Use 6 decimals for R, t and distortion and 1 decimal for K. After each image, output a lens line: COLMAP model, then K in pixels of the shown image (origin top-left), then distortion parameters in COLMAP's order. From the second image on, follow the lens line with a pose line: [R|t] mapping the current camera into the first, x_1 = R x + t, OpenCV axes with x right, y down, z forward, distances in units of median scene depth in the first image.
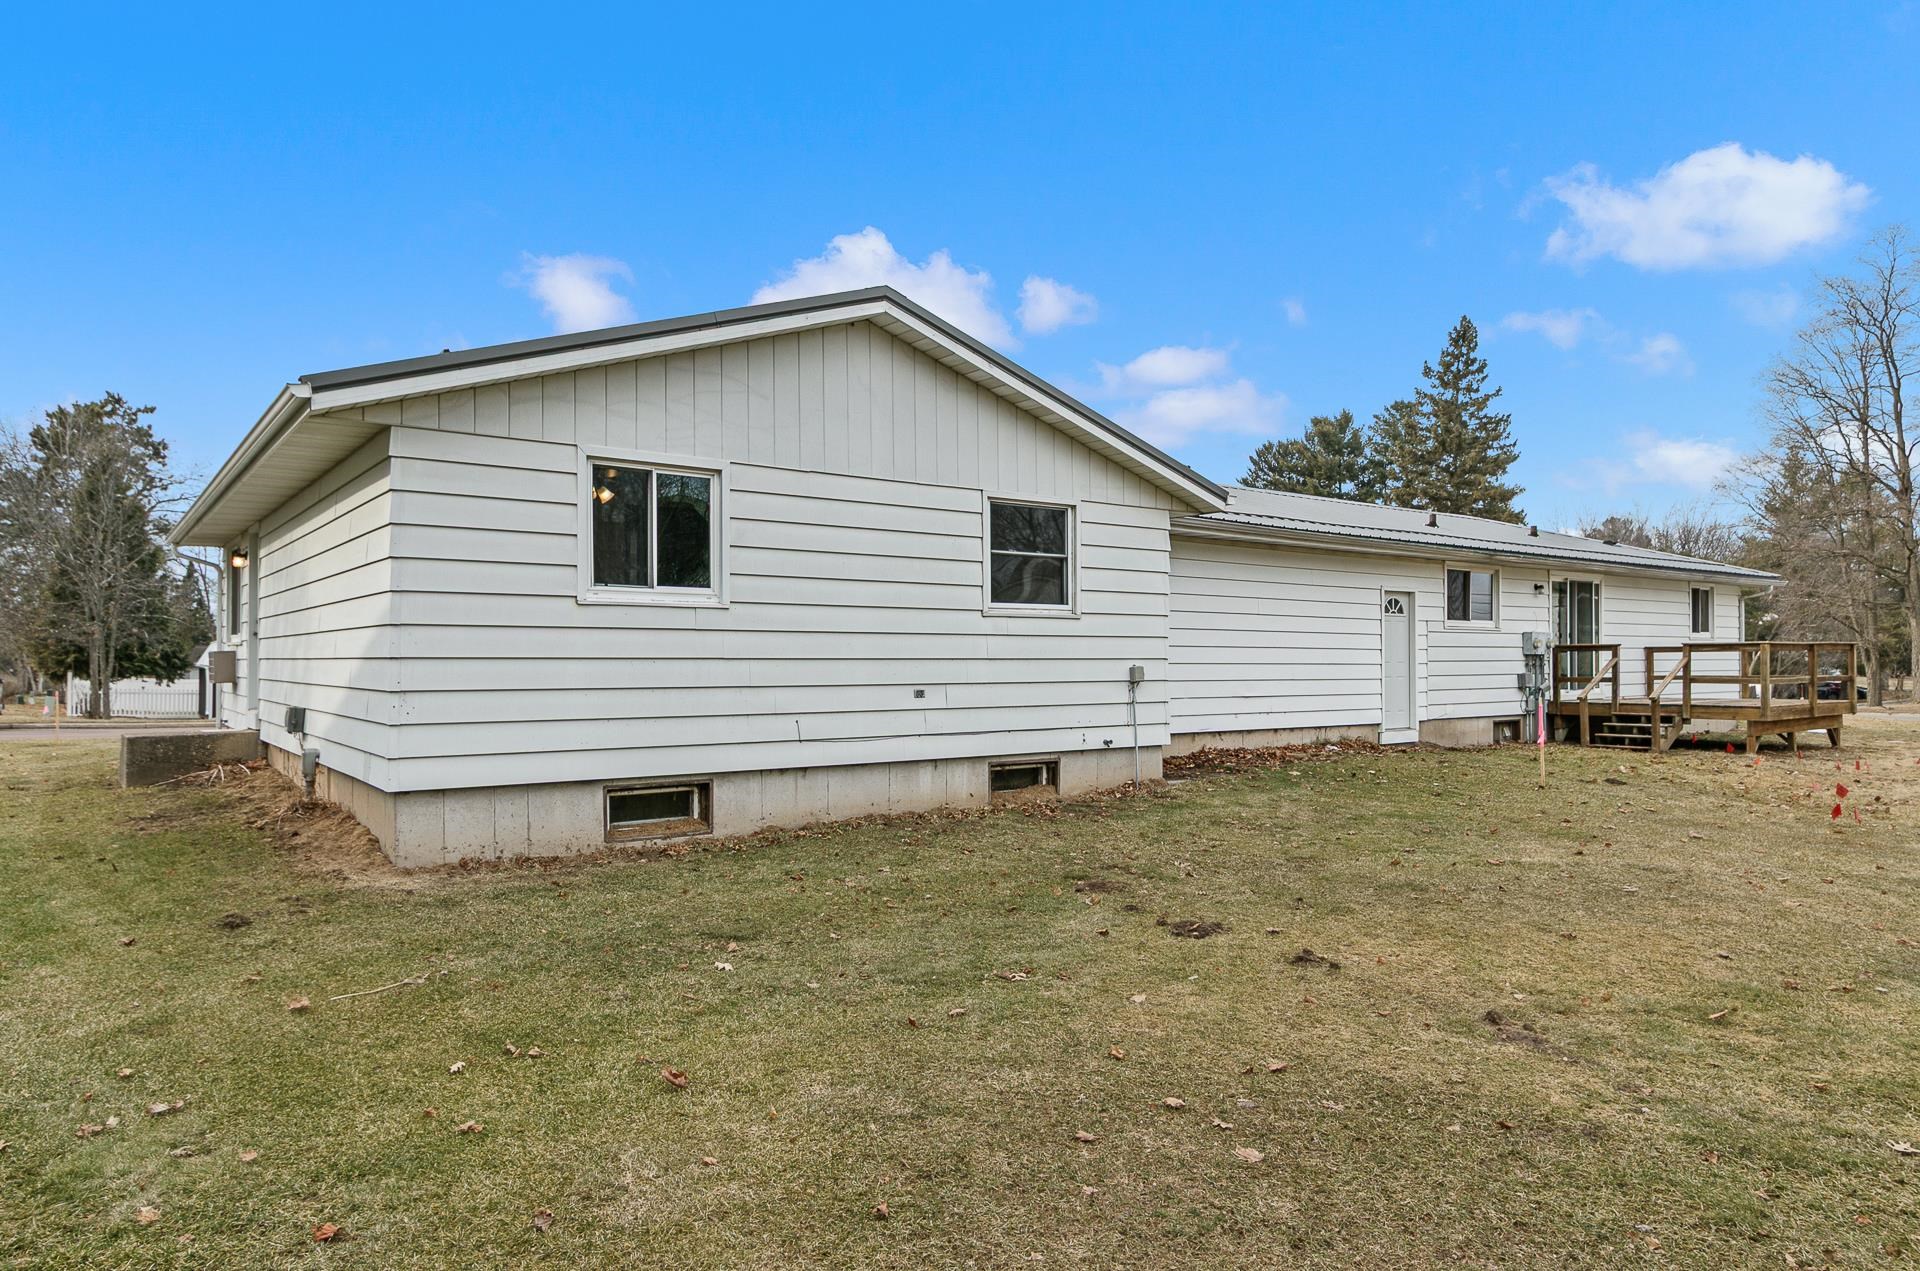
lens RADIAL K [[1194.0, 0, 960.0], [0, 1194.0, 635.5], [0, 0, 1]] dist [-0.001371, -0.000260]
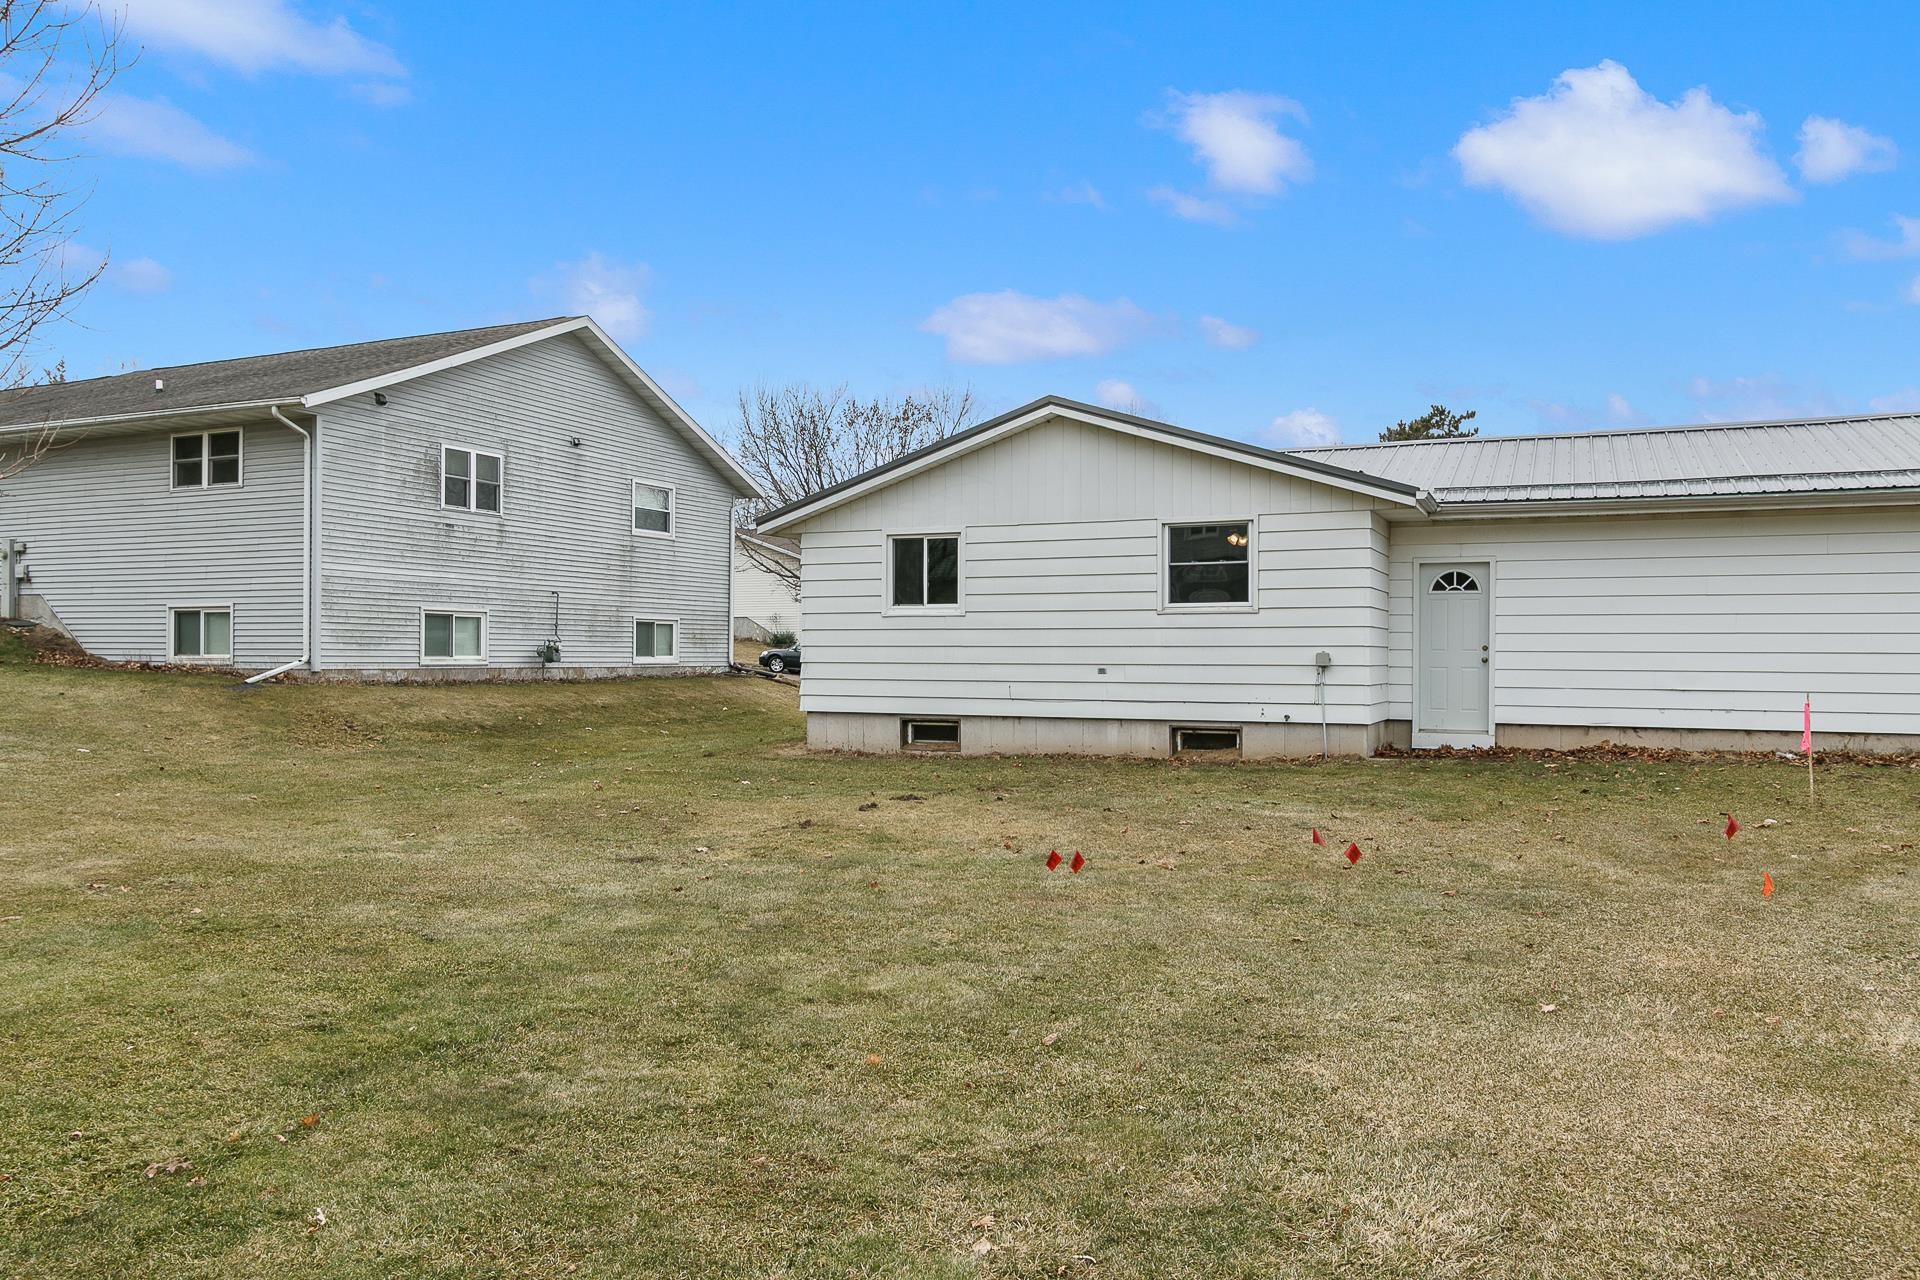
lens RADIAL K [[1436.3, 0, 960.0], [0, 1436.3, 640.0], [0, 0, 1]] dist [0.007637, -0.000427]
pose [[0.467789, -0.008244, -0.883802, 1.332264], [0.014726, 0.999890, -0.001533, 0.011791], [0.883717, -0.012298, 0.467859, 0.057172]]
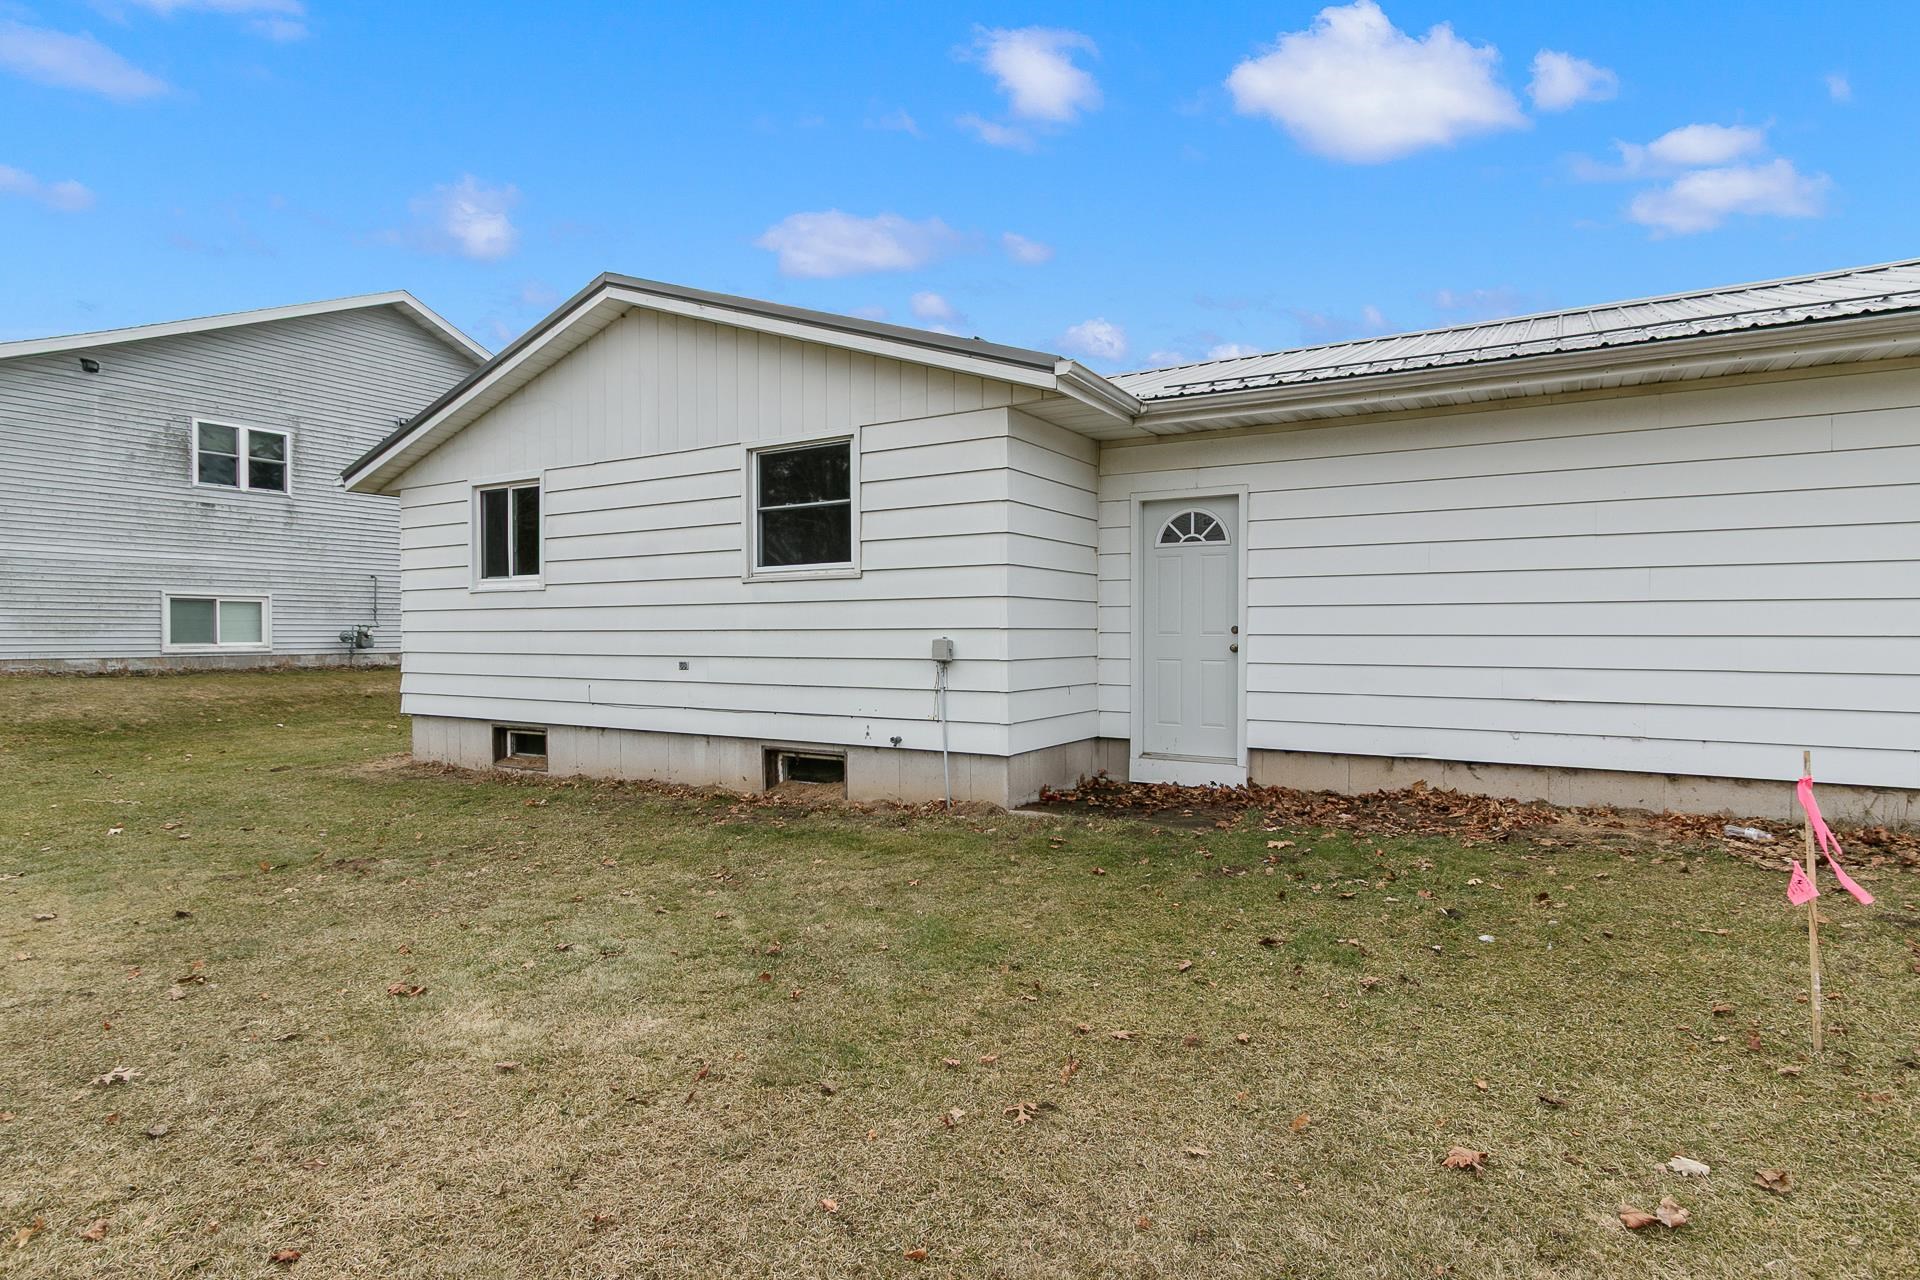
lens RADIAL K [[1032.1, 0, 960.0], [0, 1032.1, 640.0], [0, 0, 1]] dist [0.005505, -0.001046]
pose [[0.349203, 0.005432, -0.937031, 0.812809], [0.021493, 0.999674, 0.013805, 0.019762], [0.936800, -0.024960, 0.348973, 0.881710]]
